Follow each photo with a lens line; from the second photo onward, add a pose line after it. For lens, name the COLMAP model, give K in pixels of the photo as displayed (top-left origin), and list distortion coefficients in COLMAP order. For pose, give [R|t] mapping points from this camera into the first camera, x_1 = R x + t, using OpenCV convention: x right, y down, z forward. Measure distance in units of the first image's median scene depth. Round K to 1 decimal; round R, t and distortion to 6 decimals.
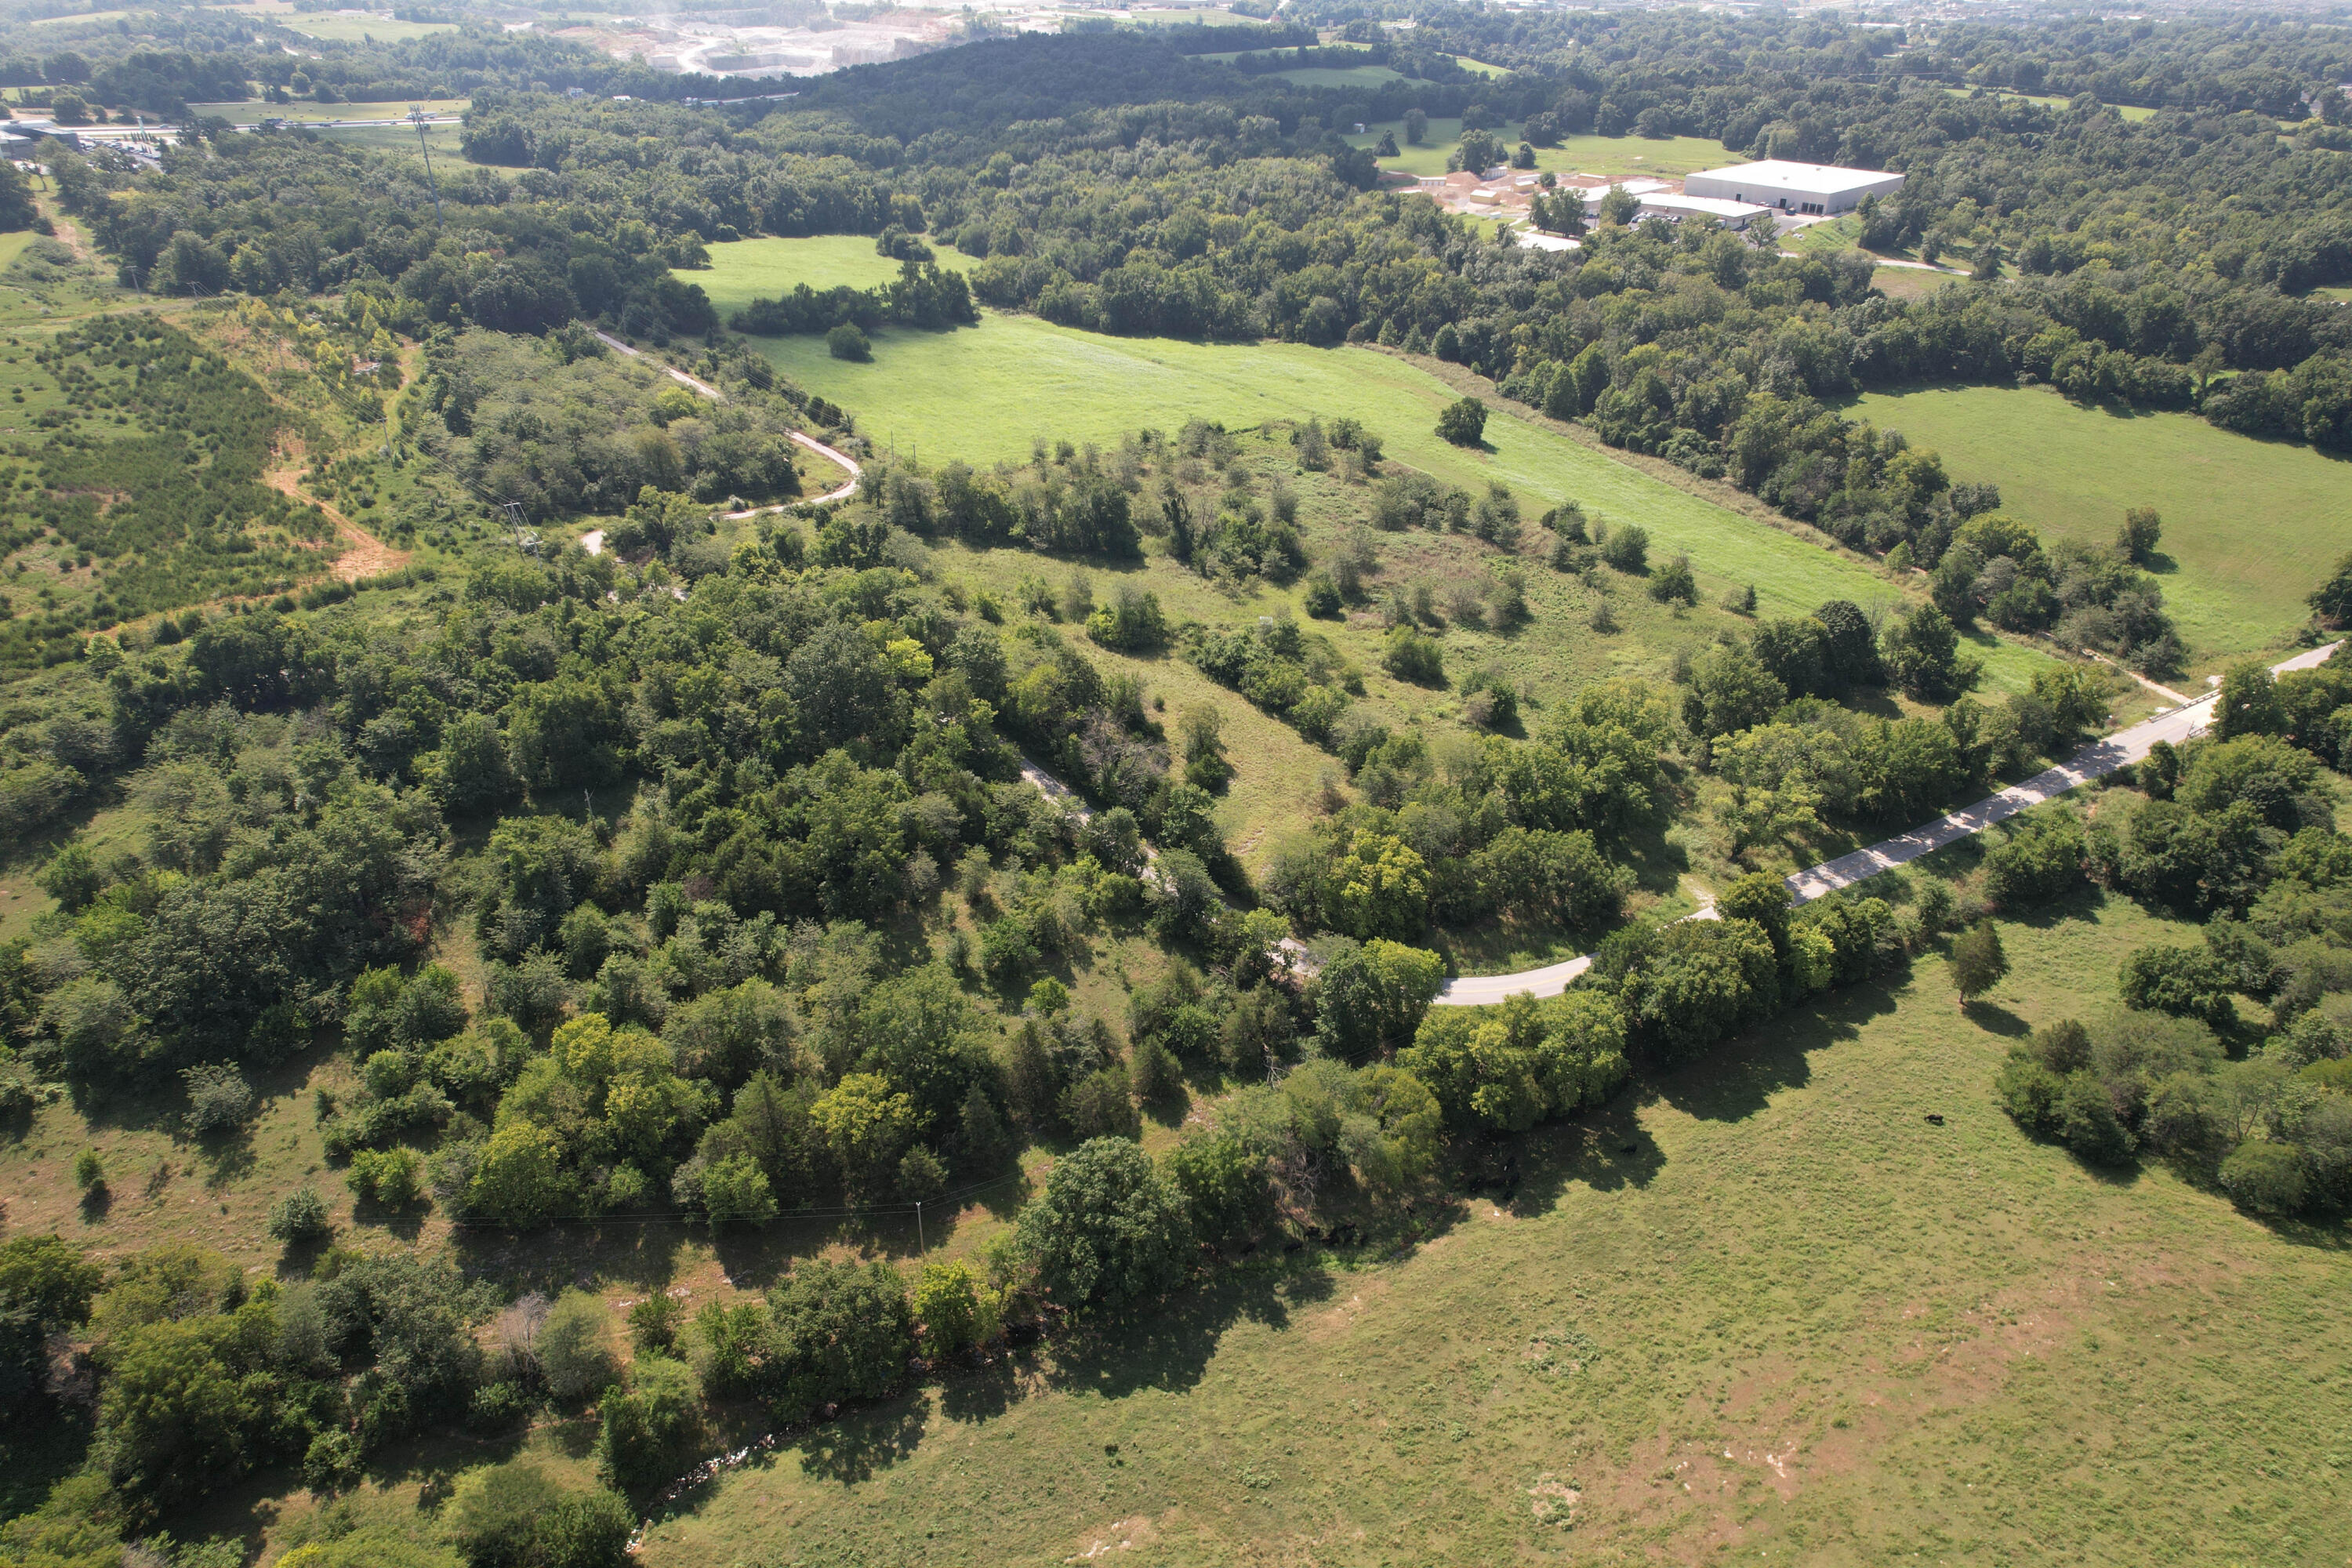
lens RADIAL K [[1509.4, 0, 1182.1], [0, 1509.4, 769.9], [0, 0, 1]] dist [-0.081951, 0.075772]
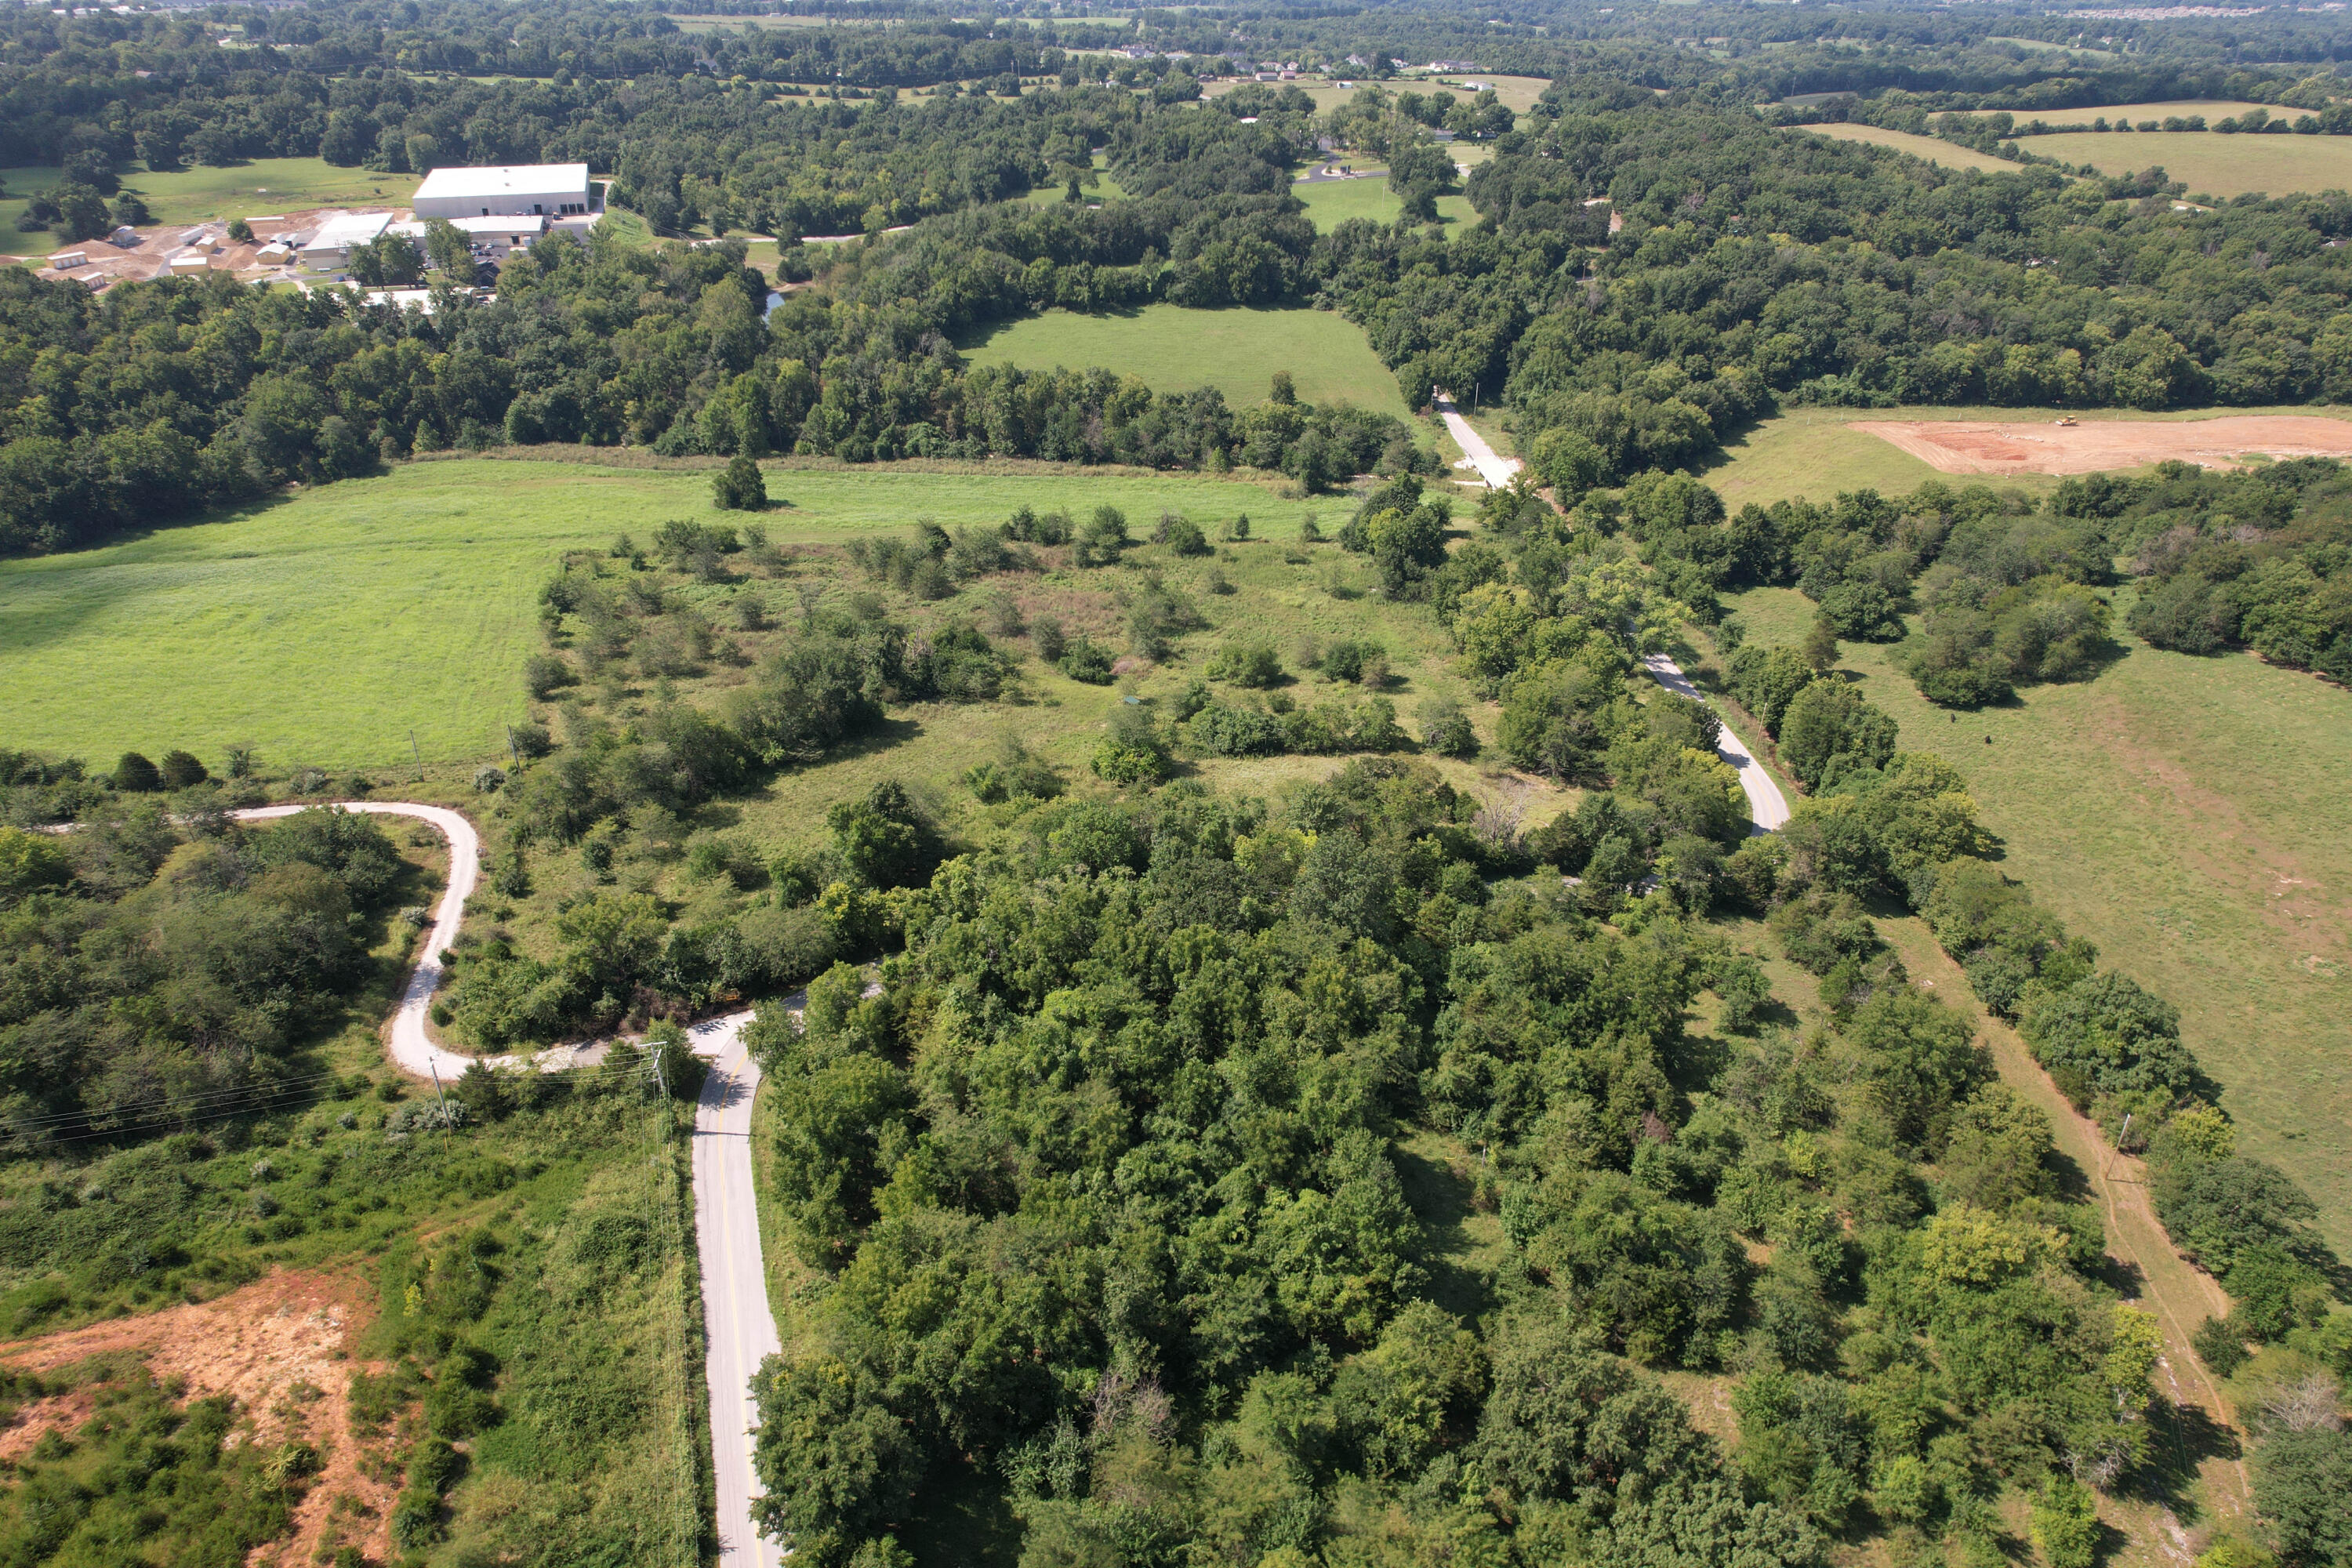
lens RADIAL K [[1502.1, 0, 1184.4], [0, 1502.1, 782.5], [0, 0, 1]] dist [-0.081208, 0.071458]
pose [[0.468467, -0.446244, 0.762499, -0.660515], [0.428466, 0.869528, 0.245639, -0.270856], [-0.772629, 0.211631, 0.598546, 0.442234]]
